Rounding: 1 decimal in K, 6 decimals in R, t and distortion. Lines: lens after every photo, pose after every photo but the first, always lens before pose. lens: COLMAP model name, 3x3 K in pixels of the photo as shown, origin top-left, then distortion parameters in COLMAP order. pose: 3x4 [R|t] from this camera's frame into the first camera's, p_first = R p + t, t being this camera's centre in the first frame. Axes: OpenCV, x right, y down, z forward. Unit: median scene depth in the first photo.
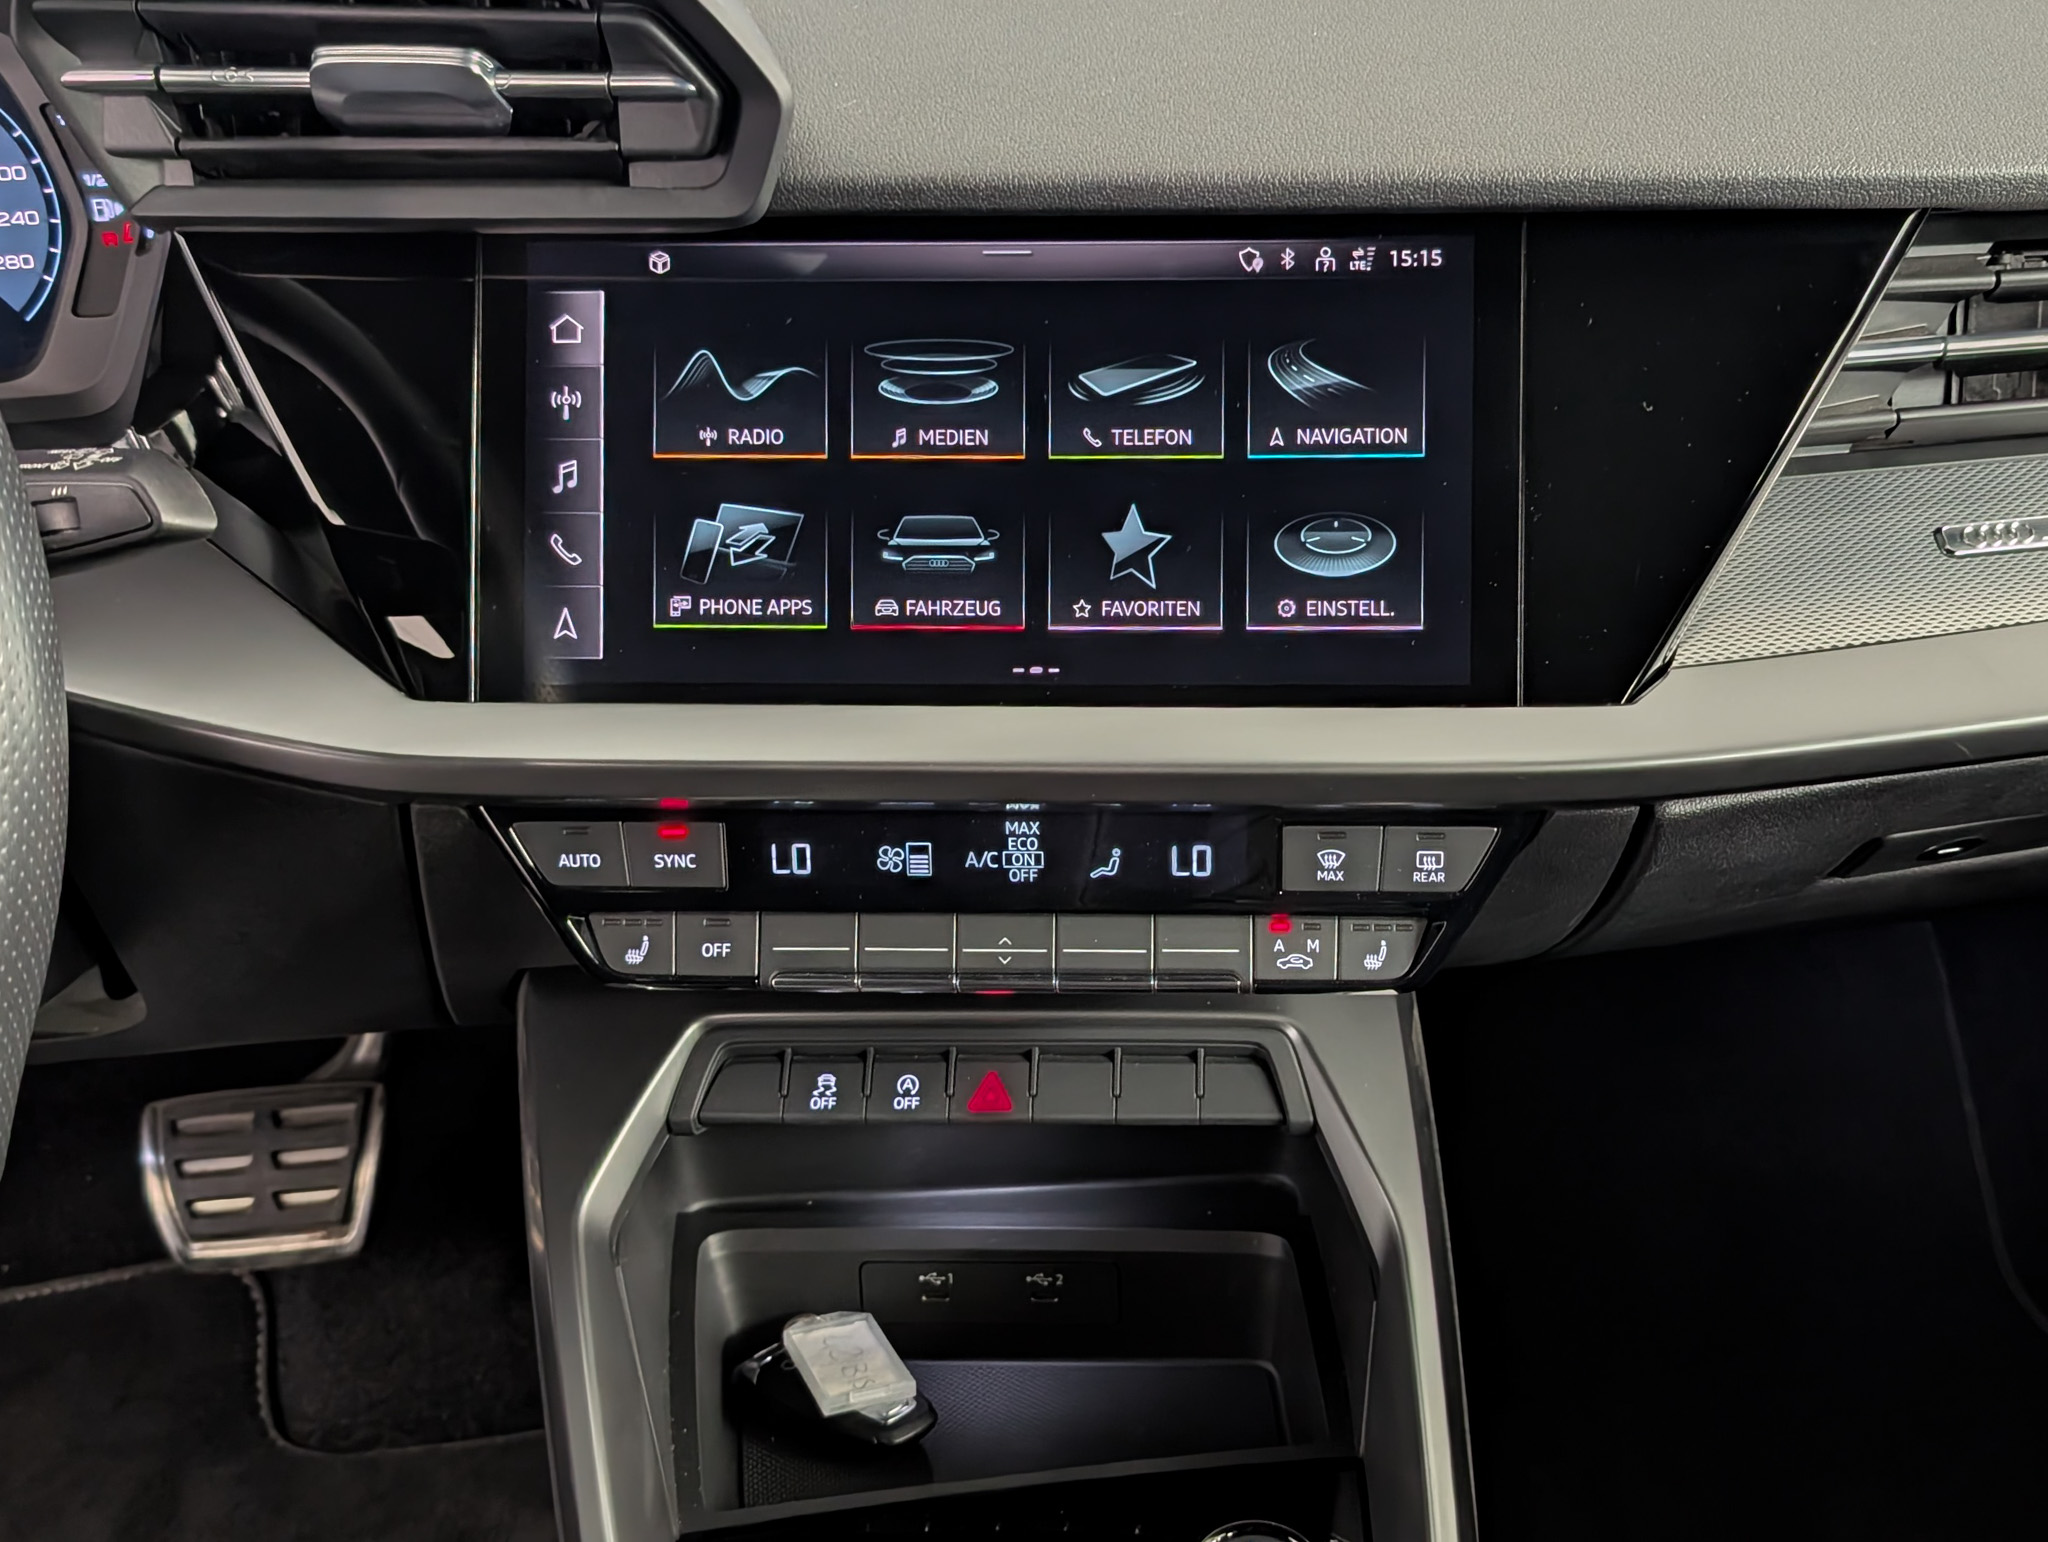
lens RADIAL K [[2229.0, 0, 1094.6], [0, 2229.0, 806.6], [0, 0, 1]] dist [-0.013962, 0.000000]
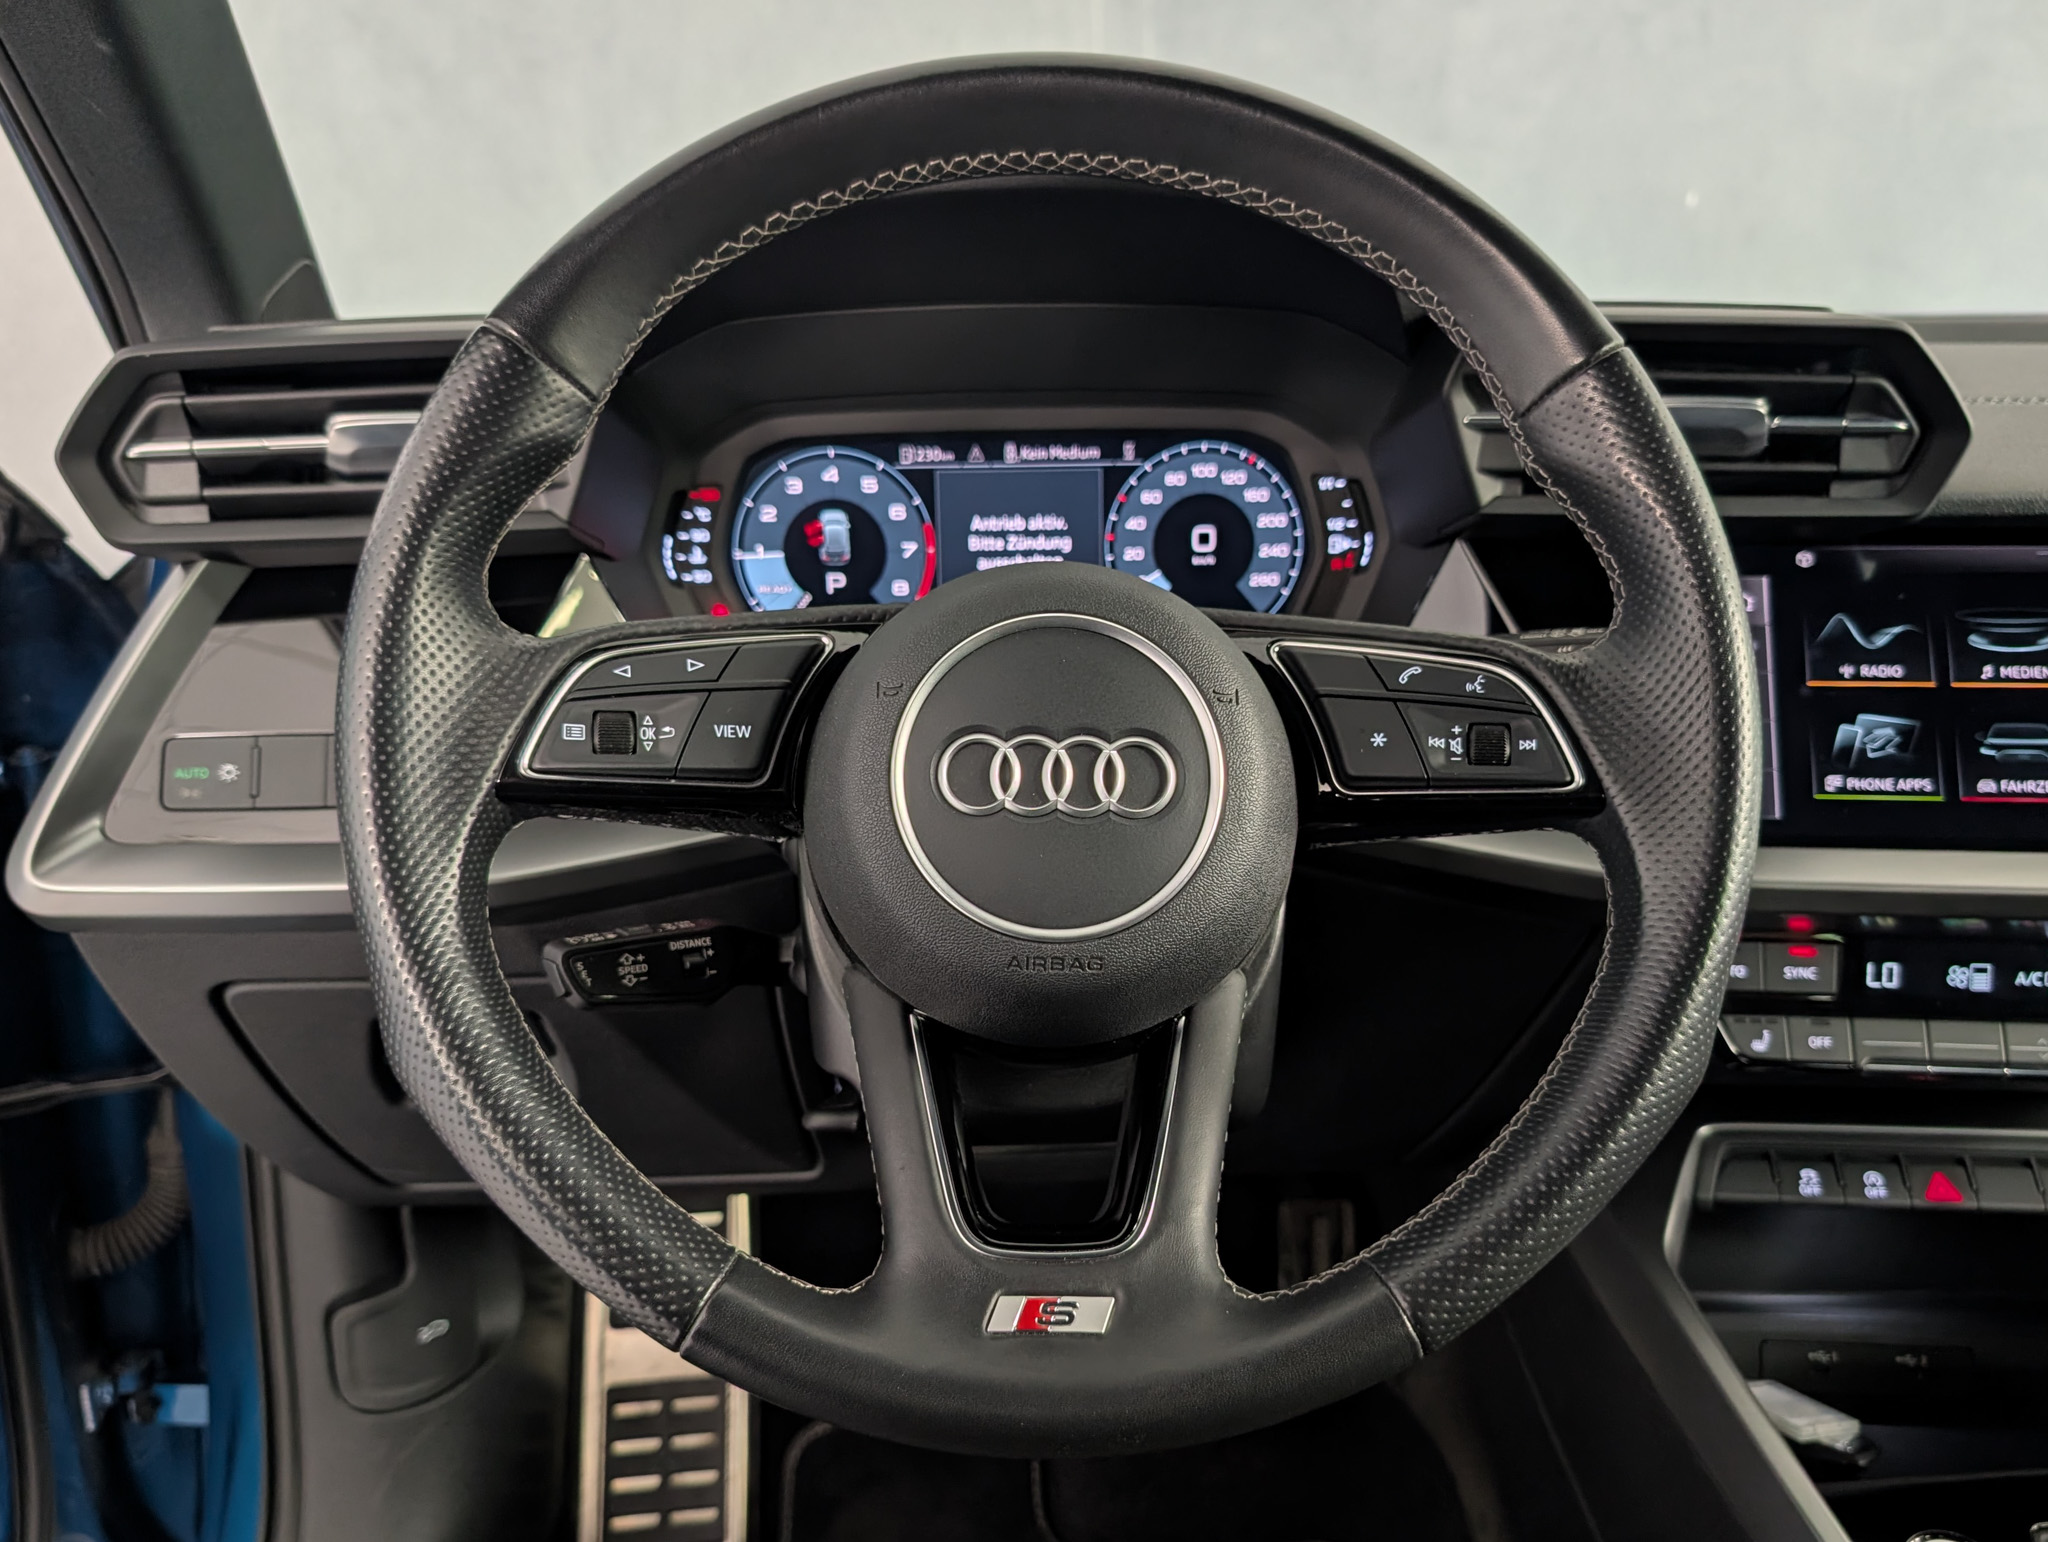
lens RADIAL K [[1632.0, 0, 1062.4], [0, 1632.0, 834.9], [0, 0, 1]] dist [0.028169, -0.066215]
pose [[0.996890, 0.024731, -0.074822, -0.601011], [-0.041730, 0.971096, -0.235014, 0.210107], [0.066847, 0.237406, 0.969108, -0.044102]]
